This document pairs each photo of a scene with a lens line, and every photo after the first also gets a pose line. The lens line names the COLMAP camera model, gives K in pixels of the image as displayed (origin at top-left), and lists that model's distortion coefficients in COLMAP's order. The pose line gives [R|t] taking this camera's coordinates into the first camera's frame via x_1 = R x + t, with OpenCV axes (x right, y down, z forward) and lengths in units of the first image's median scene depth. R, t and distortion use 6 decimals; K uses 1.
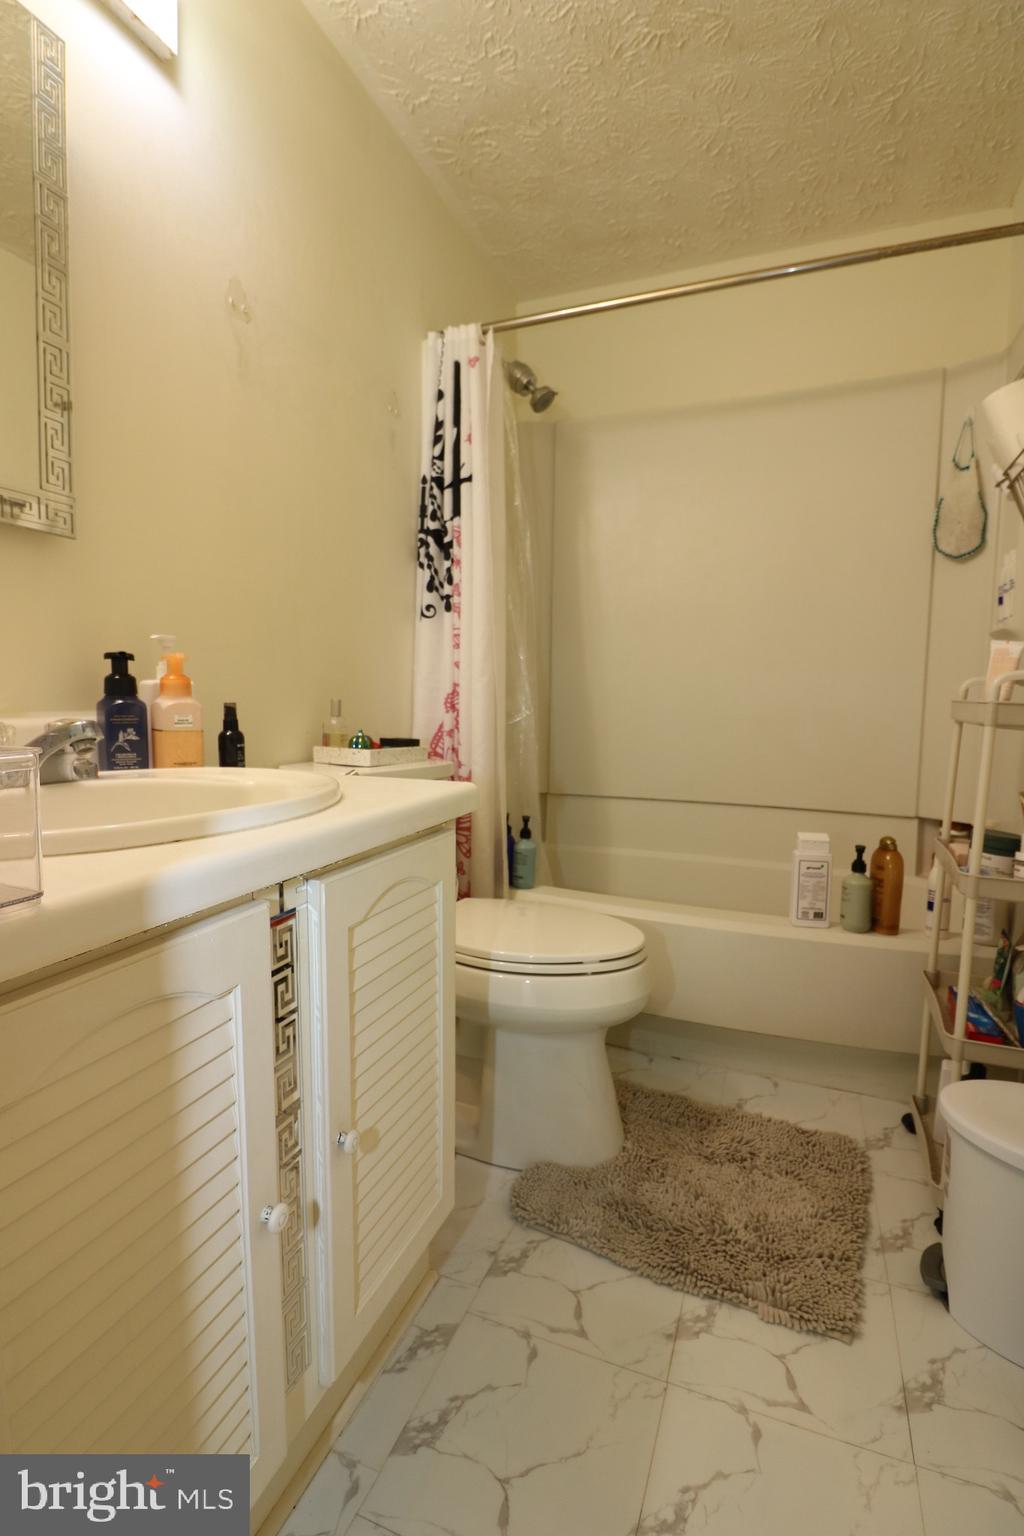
lens RADIAL K [[708.1, 0, 508.3], [0, 708.1, 765.8], [0, 0, 1]] dist [-0.005684, -0.010112]
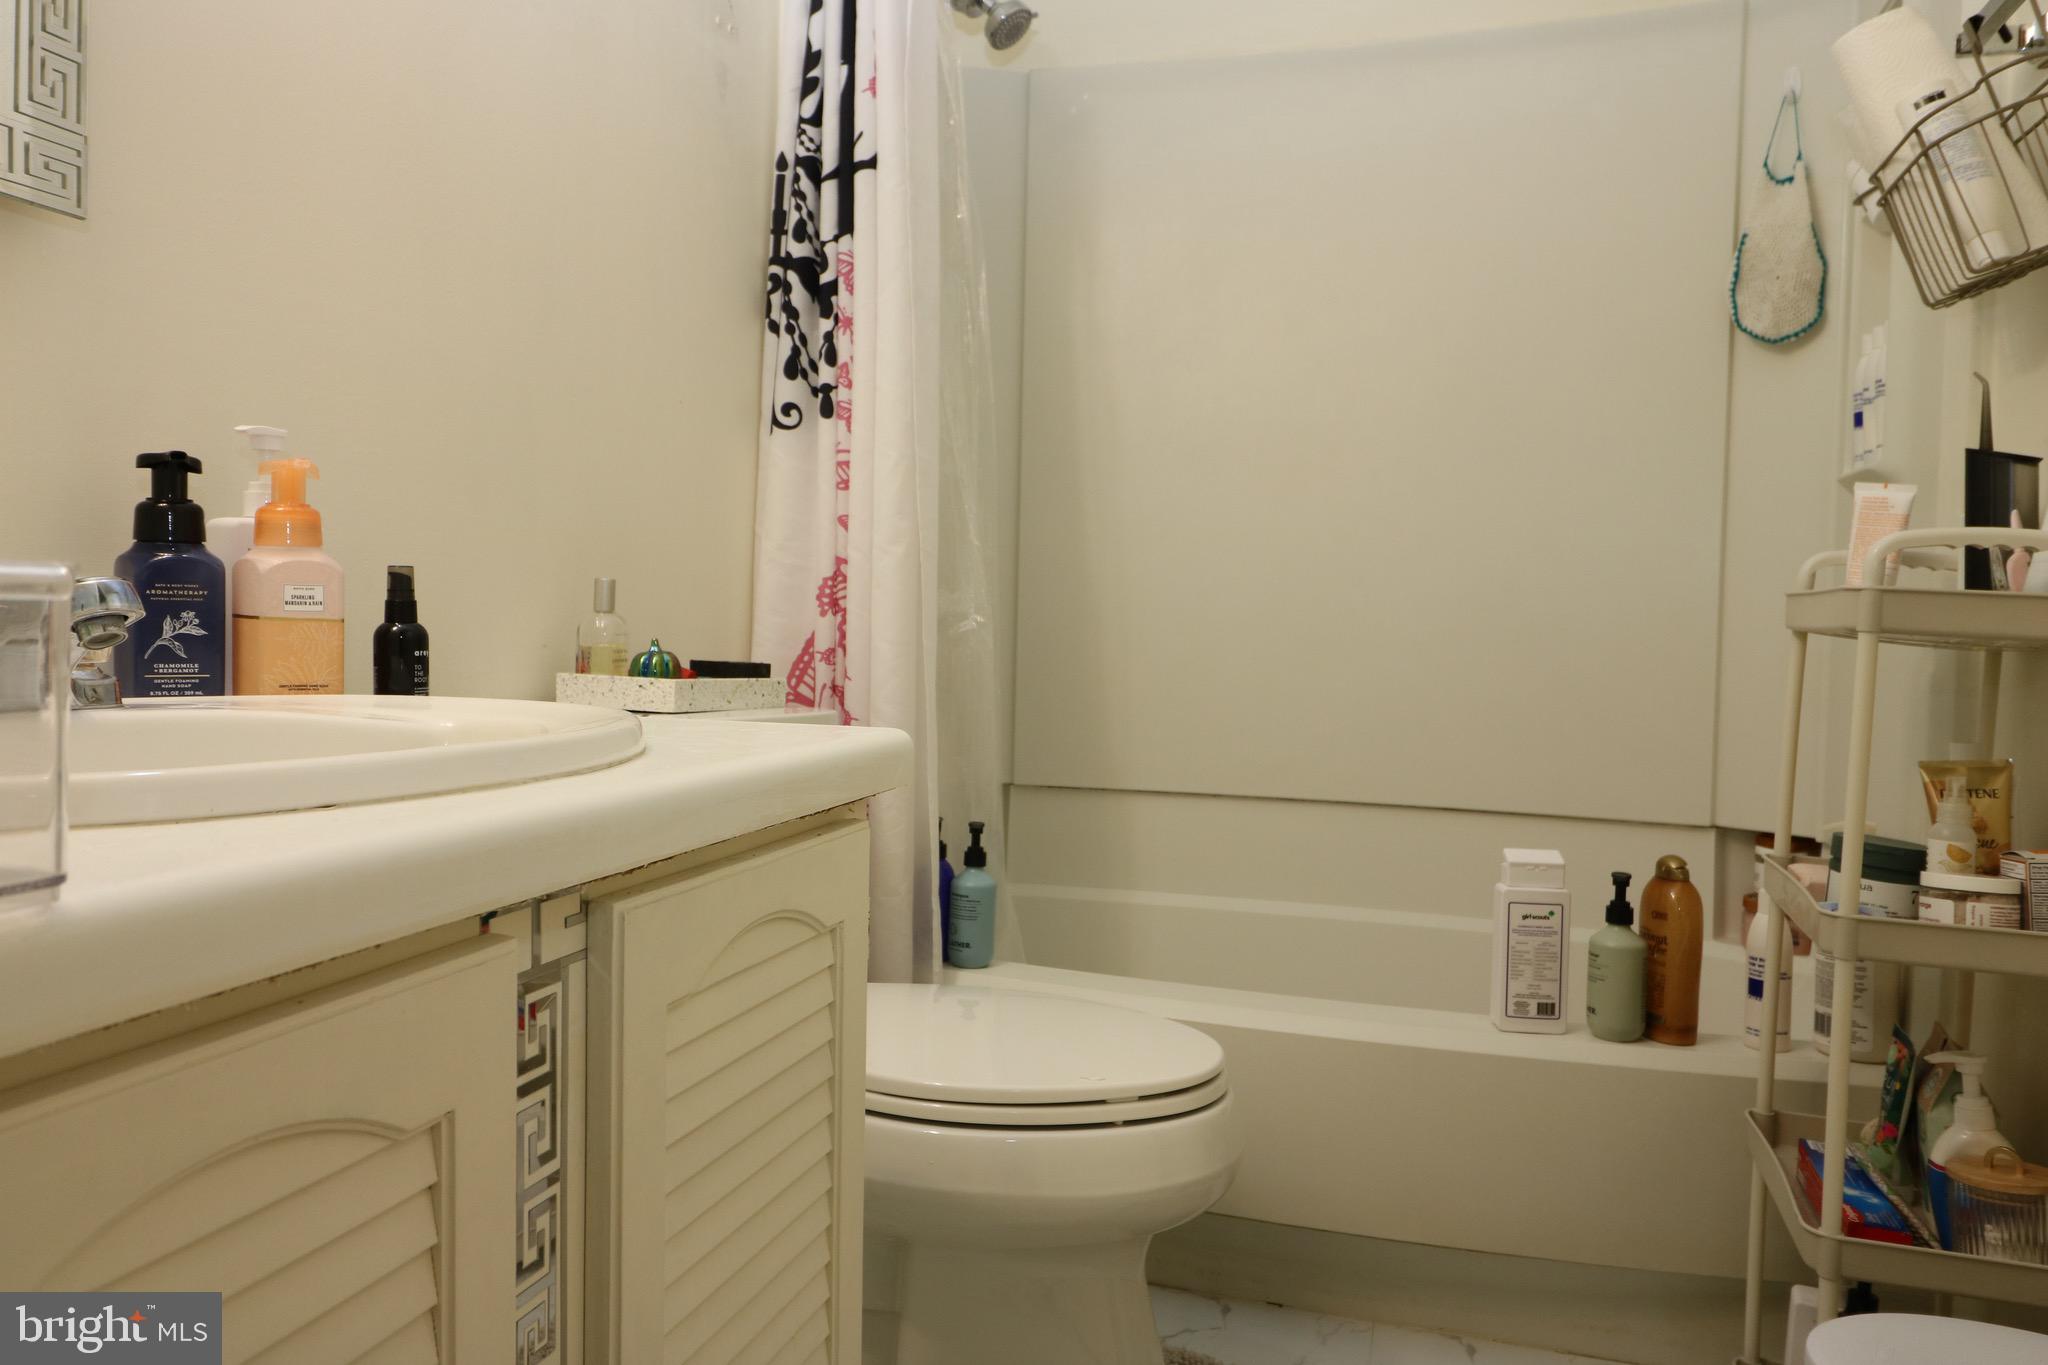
lens RADIAL K [[1385.6, 0, 1028.8], [0, 1385.6, 669.3], [0, 0, 1]] dist [0.006491, -0.010631]
pose [[0.996149, 0.008305, 0.087285, -0.035619], [-0.003032, 0.998172, -0.060366, 0.031123], [-0.087627, 0.059869, 0.994353, 0.010580]]
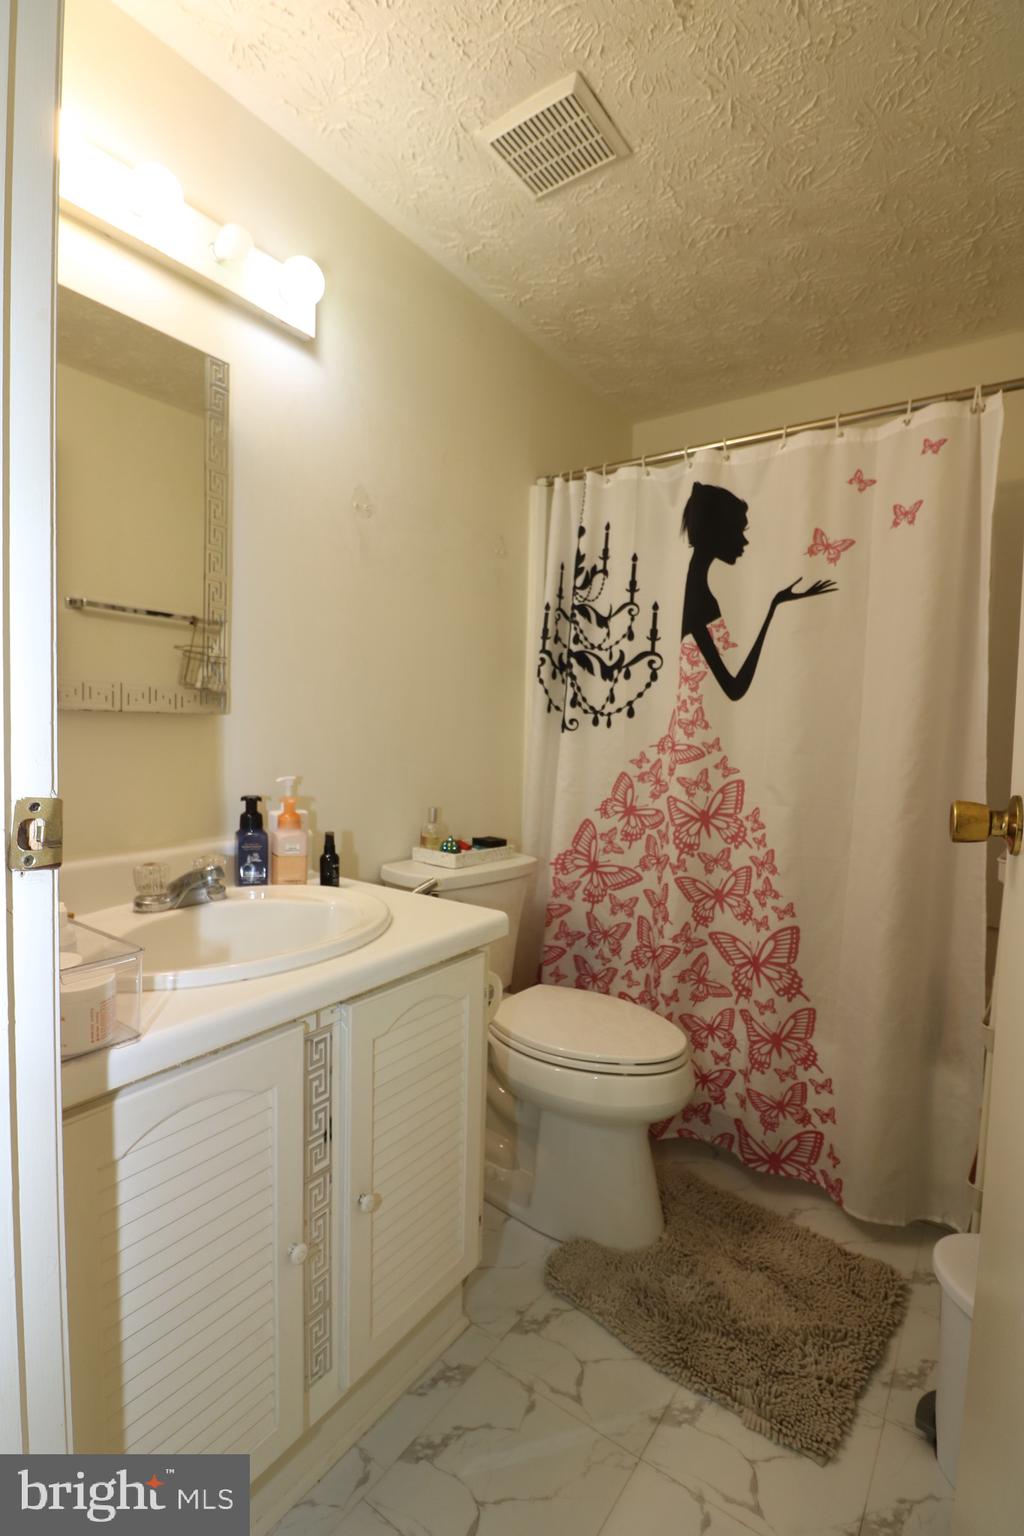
lens RADIAL K [[708.1, 0, 510.5], [0, 708.1, 766.0], [0, 0, 1]] dist [-0.005684, -0.010112]
pose [[0.971476, 0.027984, -0.235482, 0.183131], [-0.039041, 0.998337, -0.042424, -0.134646], [0.233903, 0.050407, 0.970952, -0.147790]]
